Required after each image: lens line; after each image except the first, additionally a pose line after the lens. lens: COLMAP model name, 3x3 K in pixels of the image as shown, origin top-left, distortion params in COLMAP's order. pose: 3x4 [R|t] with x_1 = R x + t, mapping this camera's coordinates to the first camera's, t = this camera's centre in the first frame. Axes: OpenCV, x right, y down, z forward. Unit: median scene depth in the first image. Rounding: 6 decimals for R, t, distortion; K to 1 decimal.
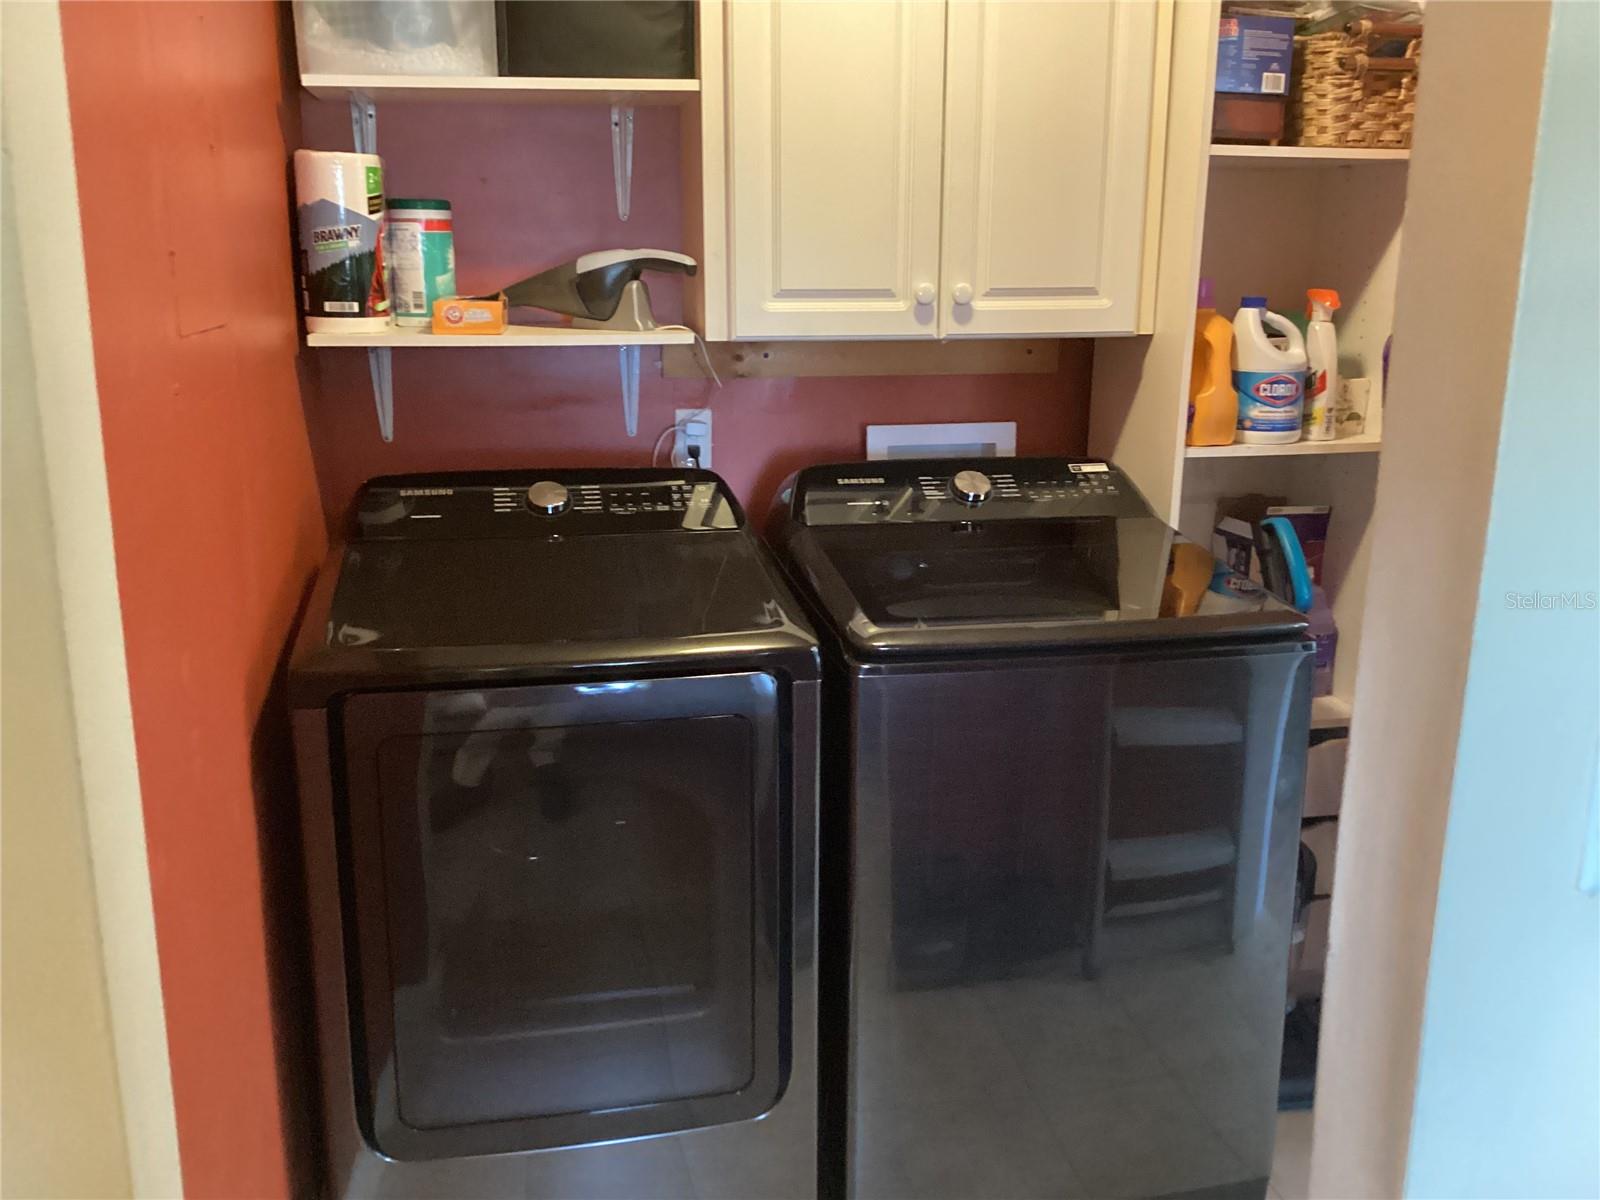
lens RADIAL K [[1444.8, 0, 800.0], [0, 1444.8, 600.0], [0, 0, 1]] dist [0.113962, -0.195014]
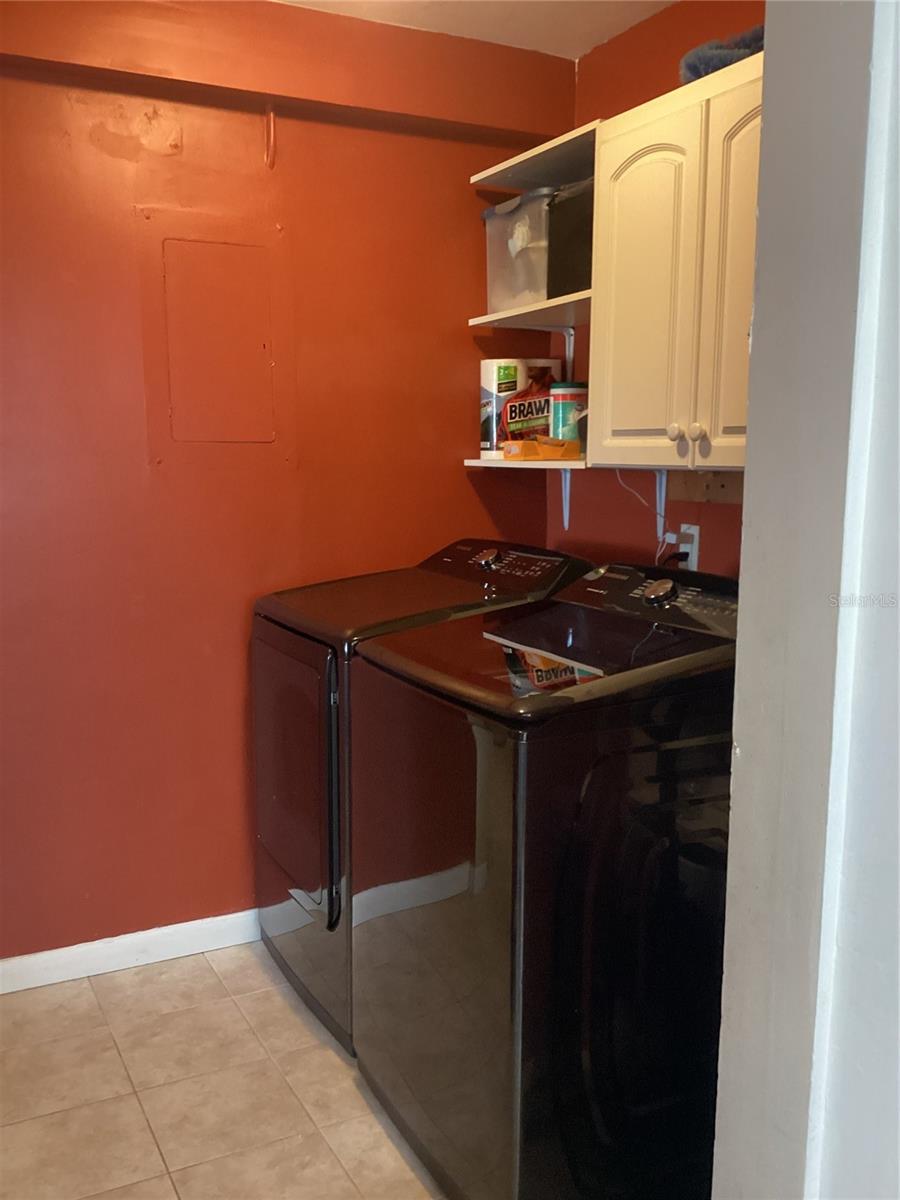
lens RADIAL K [[1083.6, 0, 450.0], [0, 1083.6, 600.0], [0, 0, 1]] dist [0.113962, -0.195014]
pose [[0.281058, 0.132454, -0.950506, 0.934204], [-0.220992, 0.972745, 0.070207, -0.096178], [0.933900, 0.190322, 0.302669, 0.574146]]
